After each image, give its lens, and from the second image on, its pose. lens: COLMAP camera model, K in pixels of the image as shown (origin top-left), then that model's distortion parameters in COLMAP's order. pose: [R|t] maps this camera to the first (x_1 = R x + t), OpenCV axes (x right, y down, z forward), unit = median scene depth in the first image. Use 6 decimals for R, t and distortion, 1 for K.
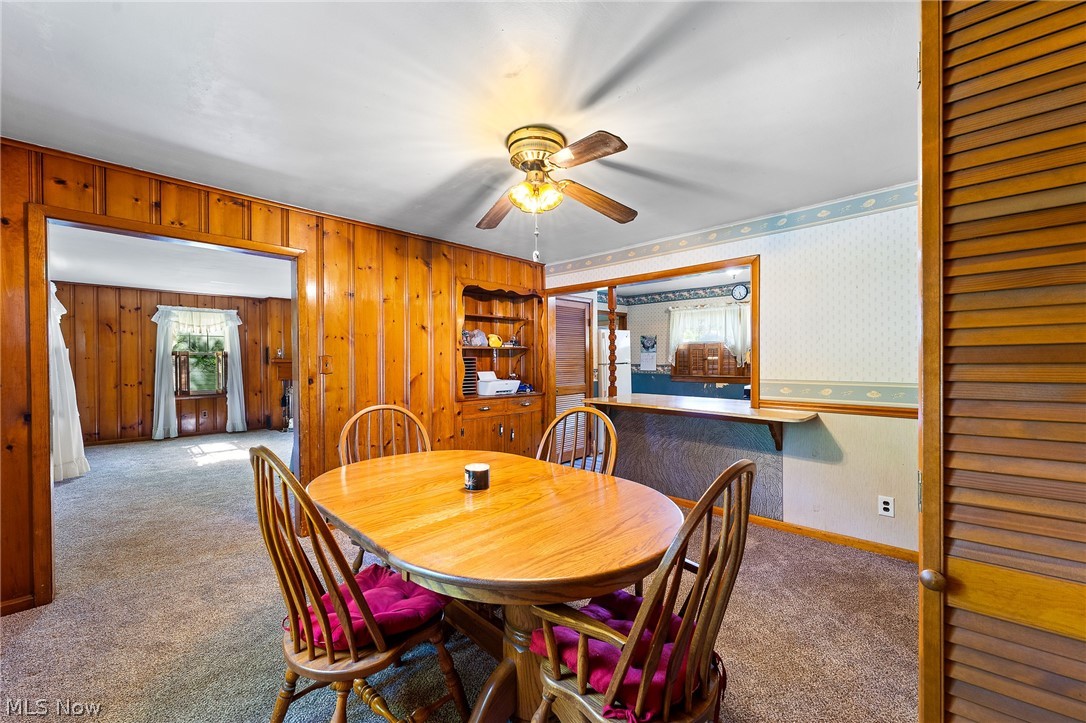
lens RADIAL K [[436.6, 0, 544.4], [0, 436.6, 362.9], [0, 0, 1]] dist [-0.003880, 0.000365]
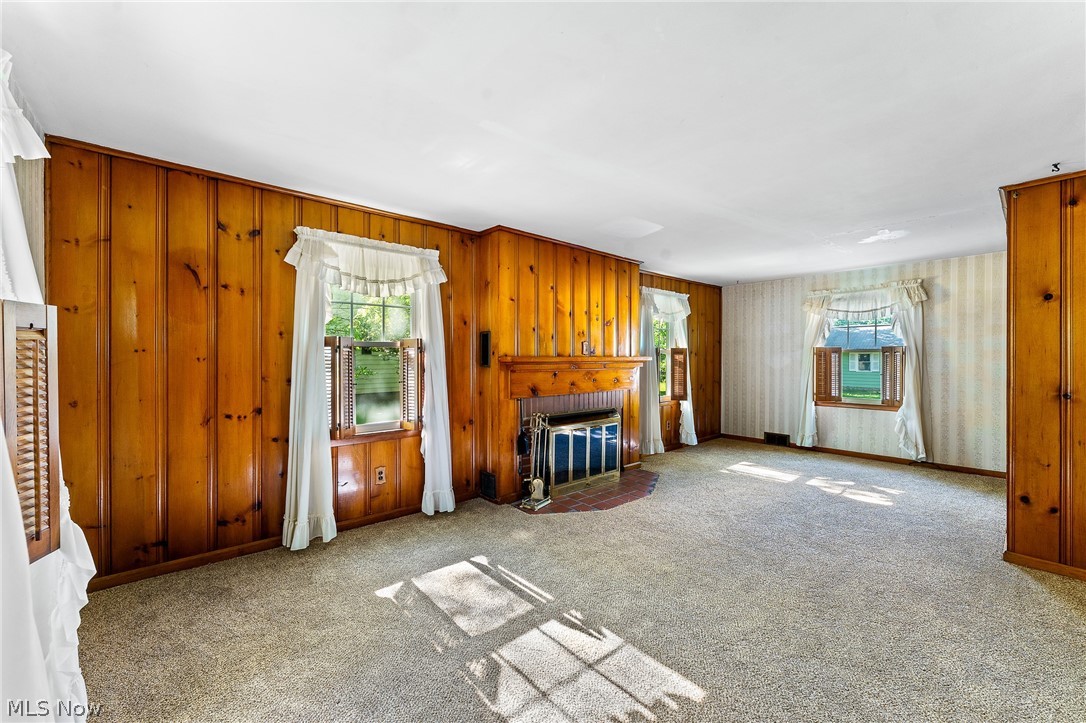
lens RADIAL K [[436.6, 0, 541.3], [0, 436.6, 359.7], [0, 0, 1]] dist [-0.003880, 0.000365]
pose [[0.996808, 0.002498, -0.079792, -0.609327], [-0.003065, 0.999971, -0.006982, -0.001102], [0.079772, 0.007204, 0.996787, 0.589423]]
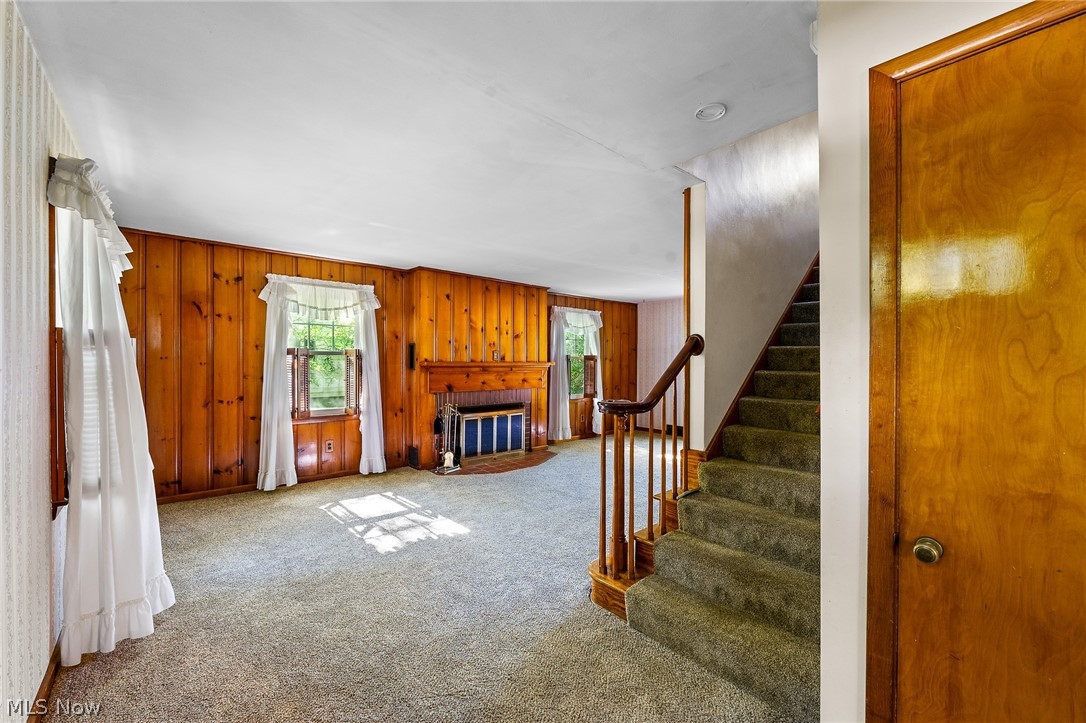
lens RADIAL K [[436.6, 0, 540.7], [0, 436.6, 366.5], [0, 0, 1]] dist [-0.003880, 0.000365]
pose [[0.997080, 0.004202, -0.076246, -0.444283], [-0.004476, 0.999984, -0.003428, 0.000577], [0.076230, 0.003760, 0.997083, 0.402300]]
